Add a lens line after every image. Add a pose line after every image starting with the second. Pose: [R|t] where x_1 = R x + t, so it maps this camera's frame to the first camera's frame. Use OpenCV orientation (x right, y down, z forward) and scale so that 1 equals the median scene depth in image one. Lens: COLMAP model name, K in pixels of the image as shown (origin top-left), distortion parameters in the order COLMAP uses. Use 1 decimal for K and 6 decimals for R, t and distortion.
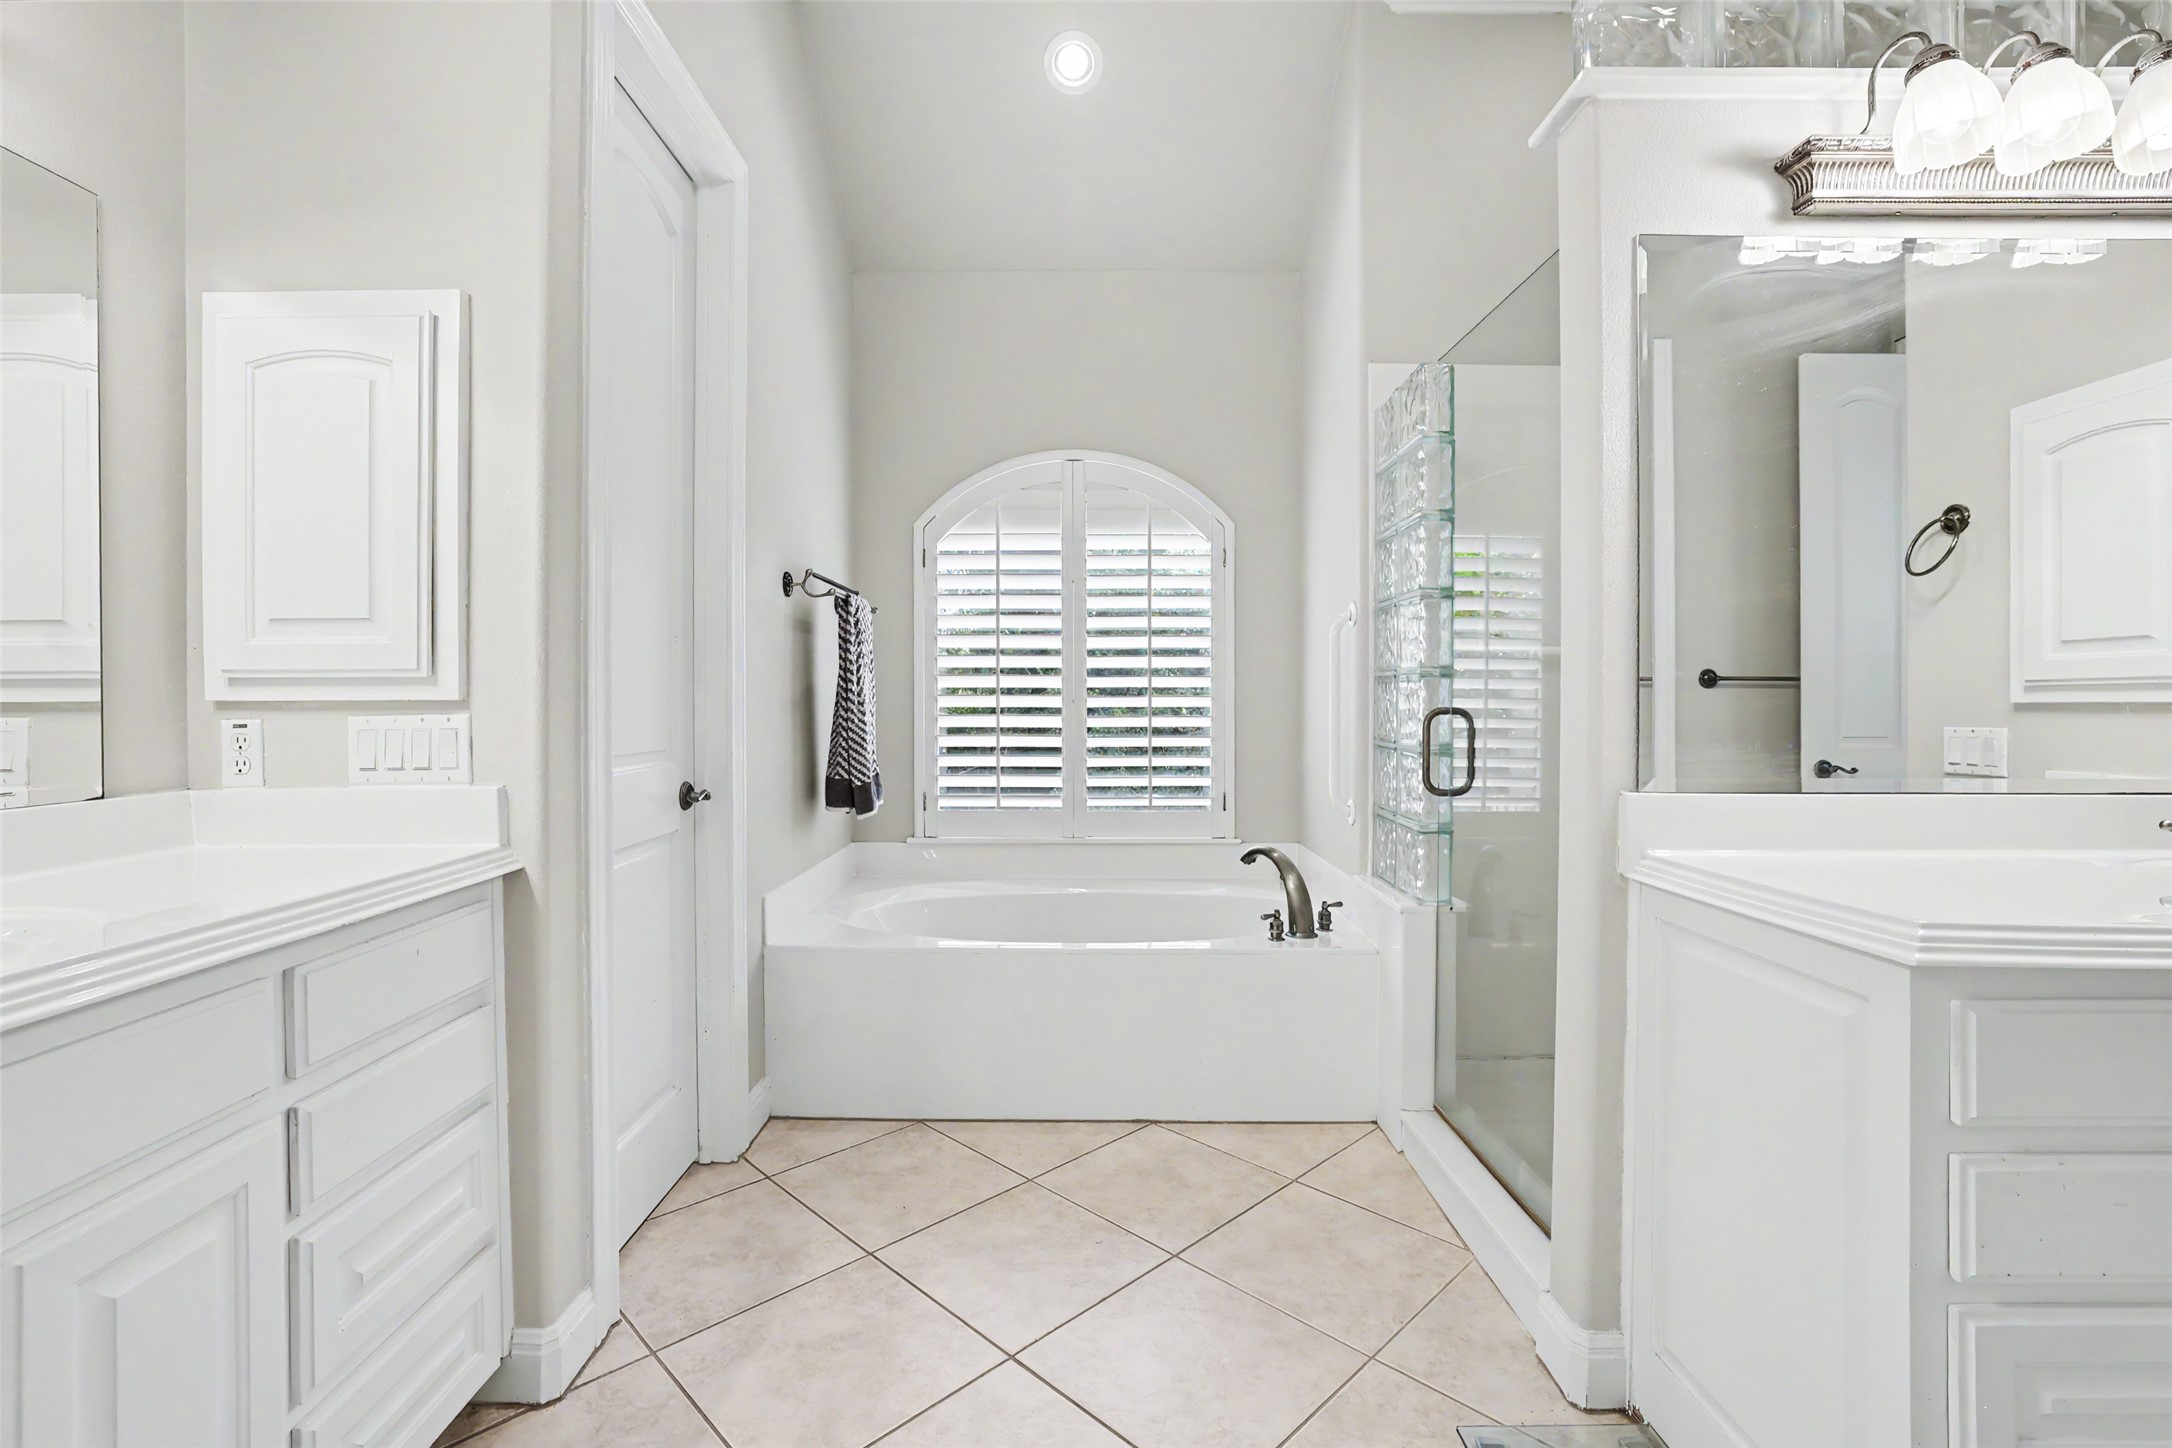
lens RADIAL K [[988.4, 0, 1084.8], [0, 988.4, 707.1], [0, 0, 1]] dist [-0.041162, 0.020059]
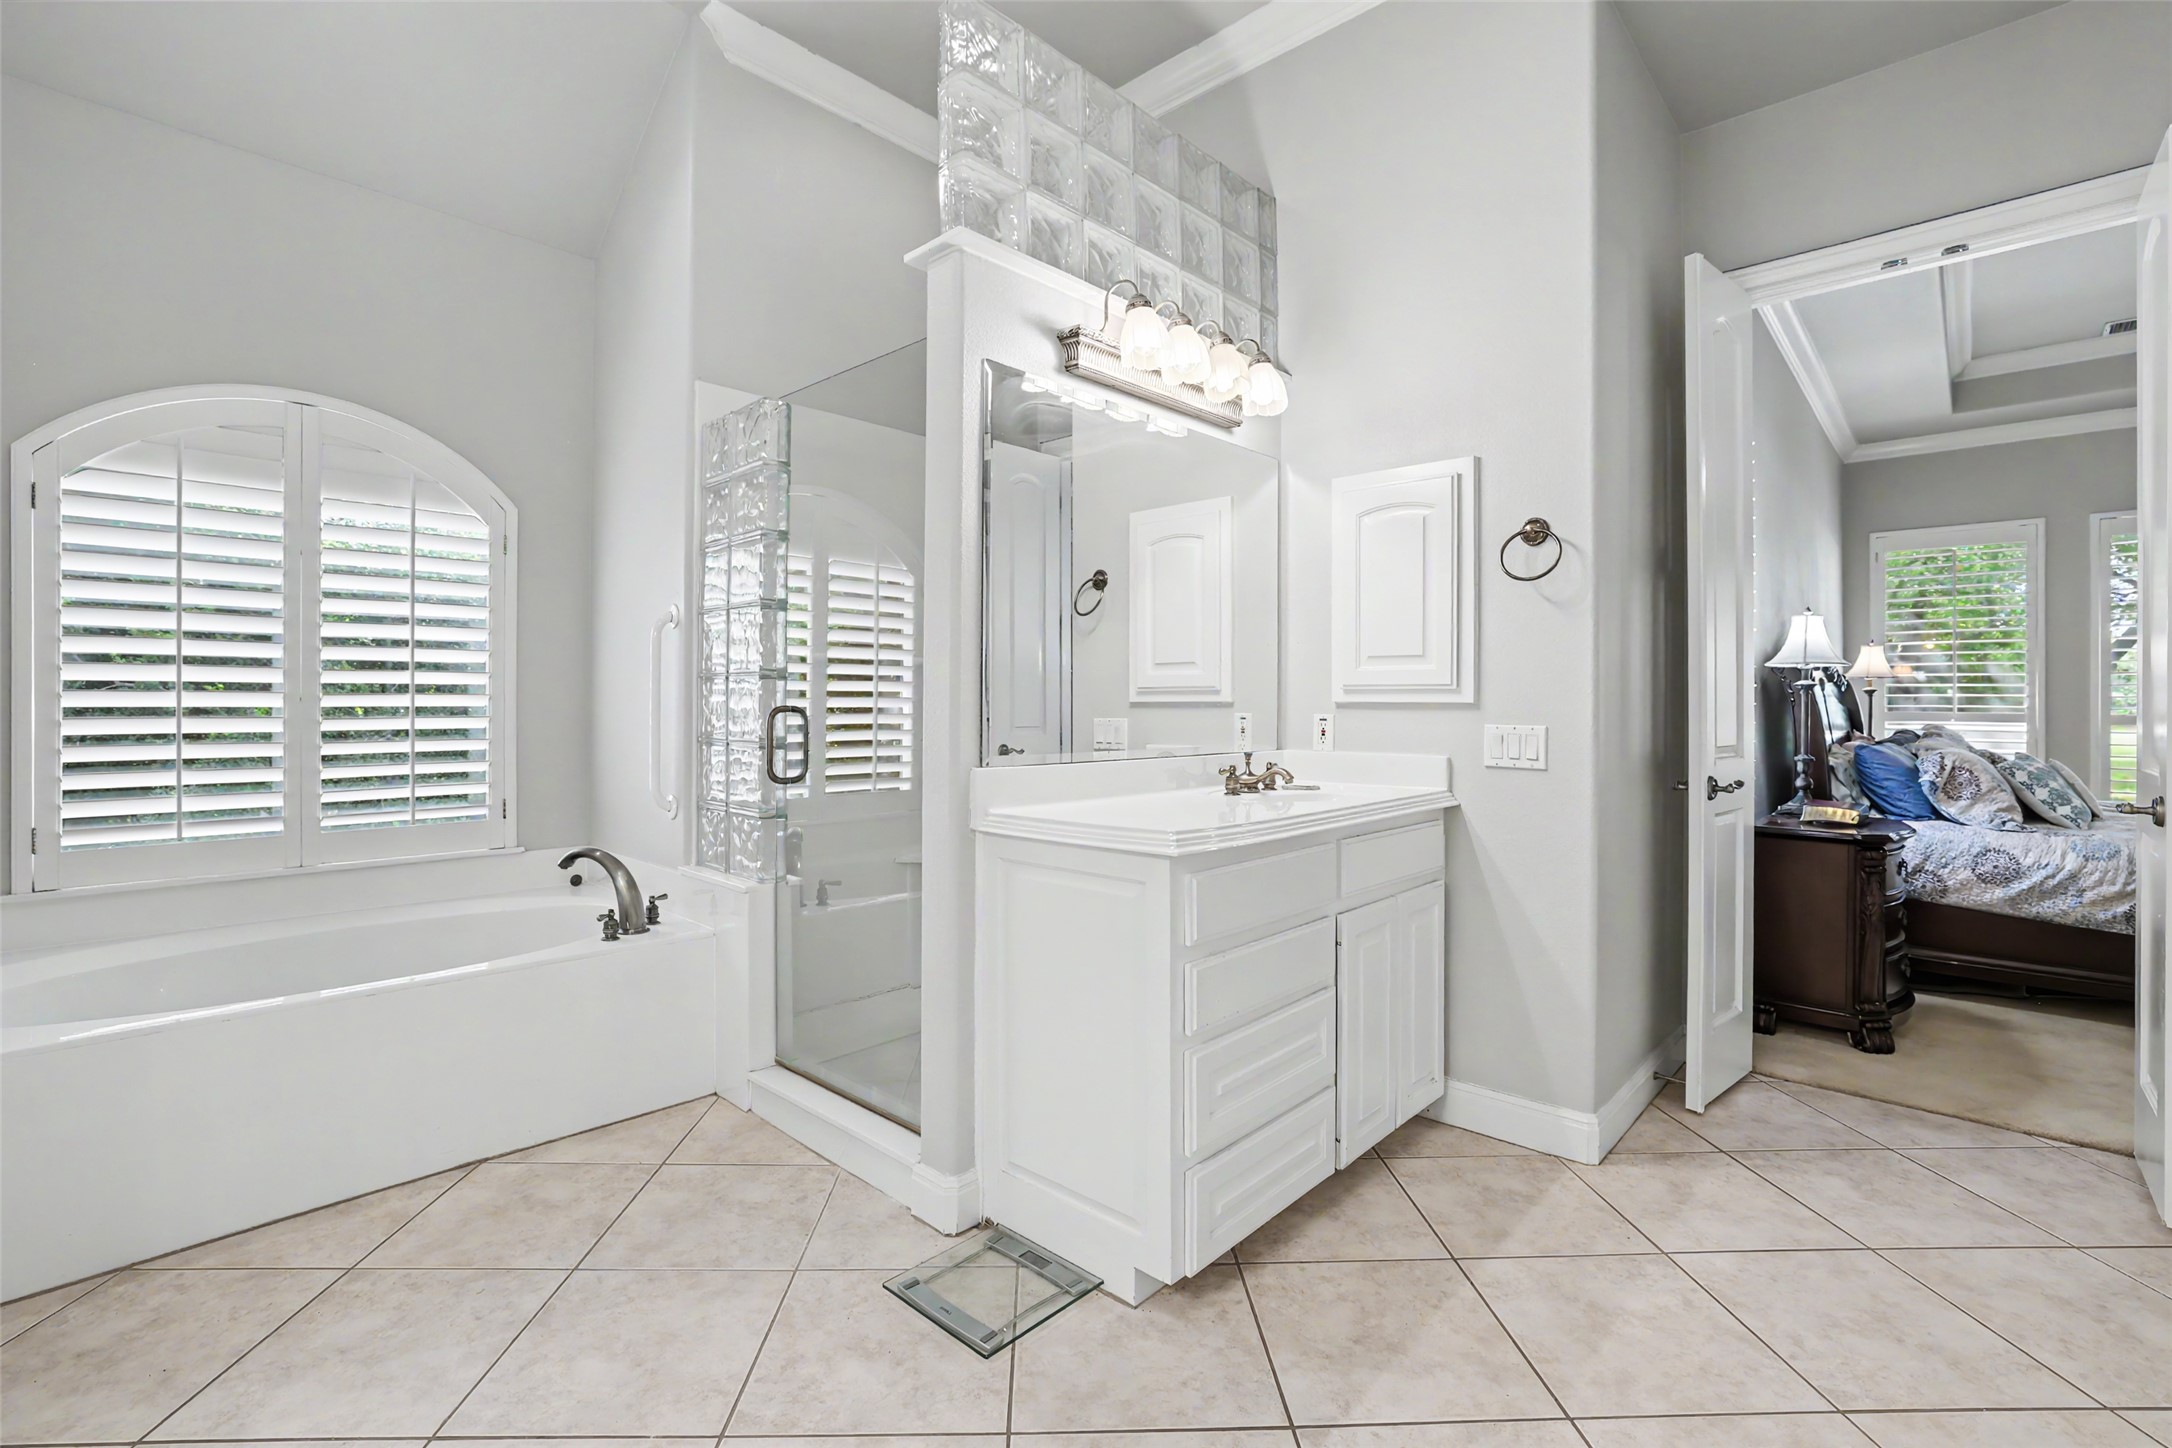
lens RADIAL K [[988.4, 0, 1084.8], [0, 988.4, 707.1], [0, 0, 1]] dist [-0.041162, 0.020059]
pose [[0.681321, -0.003555, 0.731976, -0.229609], [0.003217, 0.999993, 0.001862, 0.000821], [-0.731978, 0.001087, 0.681328, -0.027893]]
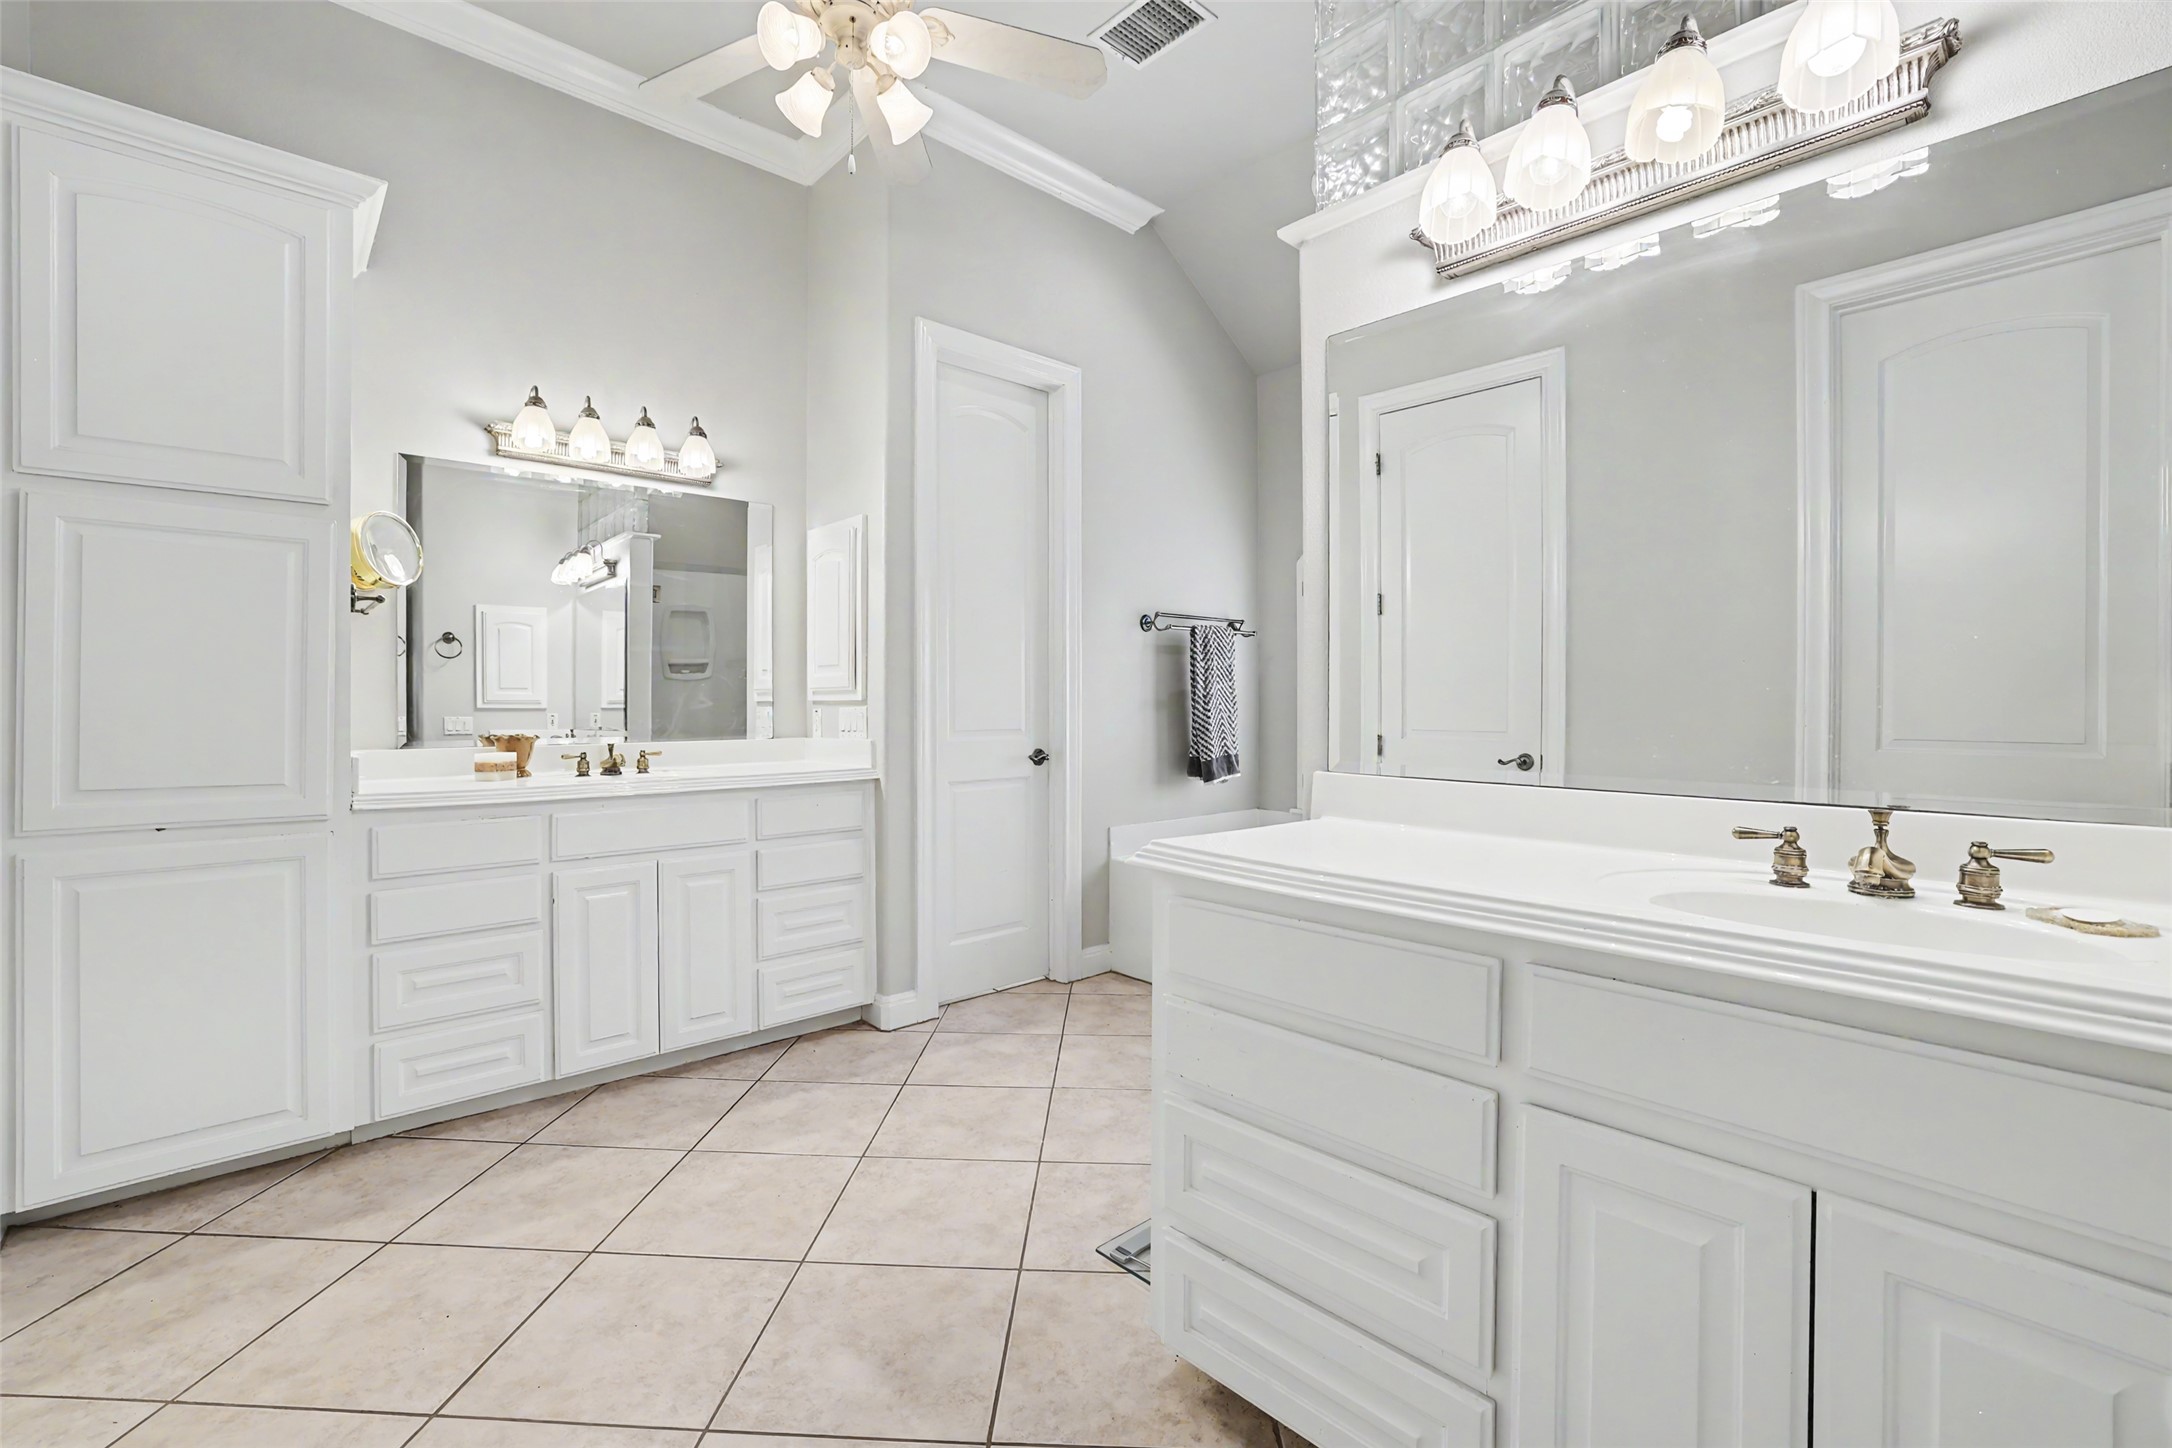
lens RADIAL K [[988.4, 0, 1084.8], [0, 988.4, 707.1], [0, 0, 1]] dist [-0.041162, 0.020059]
pose [[0.659738, 0.004025, -0.751485, 0.874037], [-0.004802, 0.999988, 0.001141, 0.001526], [0.751480, 0.002856, 0.659750, -0.062302]]
